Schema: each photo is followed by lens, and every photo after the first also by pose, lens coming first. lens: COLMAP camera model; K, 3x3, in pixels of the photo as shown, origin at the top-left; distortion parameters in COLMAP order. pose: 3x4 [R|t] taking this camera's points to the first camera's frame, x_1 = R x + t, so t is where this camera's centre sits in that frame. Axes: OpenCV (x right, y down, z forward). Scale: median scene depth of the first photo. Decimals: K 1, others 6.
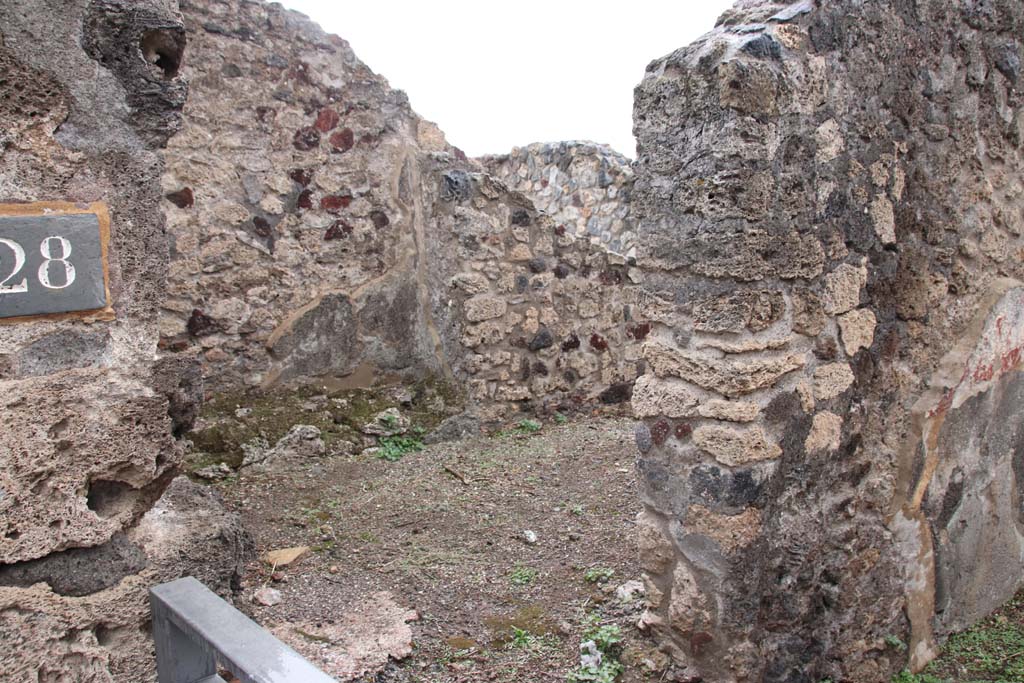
lens RADIAL K [[871.2, 0, 509.3], [0, 871.2, 340.1], [0, 0, 1]] dist [-0.087626, 0.081536]
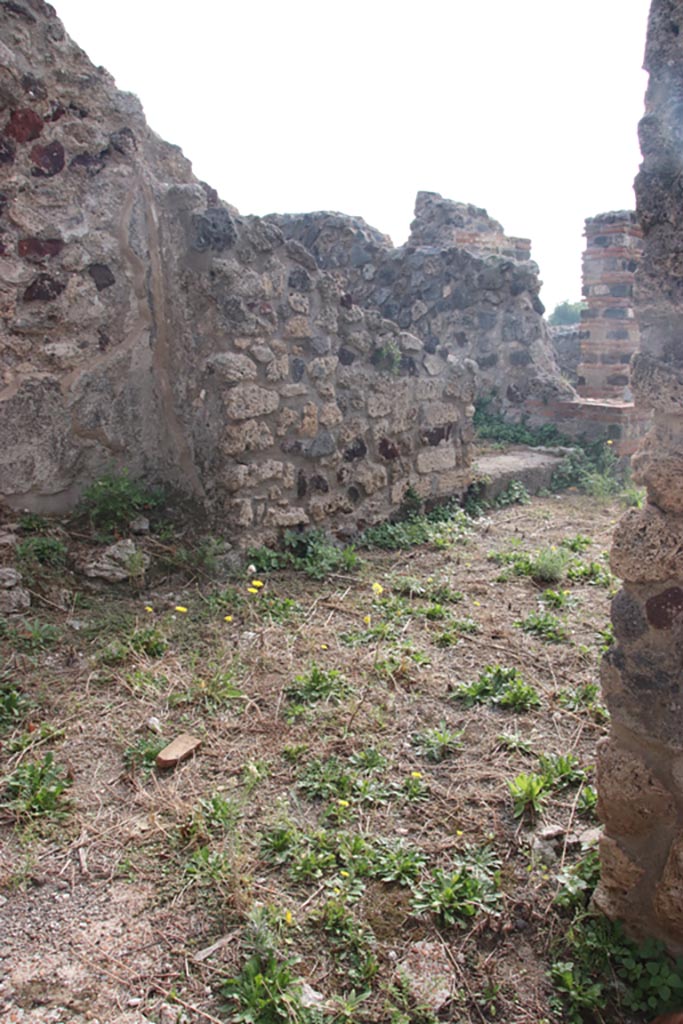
lens RADIAL K [[871.2, 0, 349.1], [0, 871.2, 510.4], [0, 0, 1]] dist [-0.087626, 0.081536]
pose [[0.986500, -0.003025, 0.163733, -0.065790], [-0.008930, 0.997348, 0.072232, 0.000852], [-0.163518, -0.072719, 0.983857, 0.254914]]
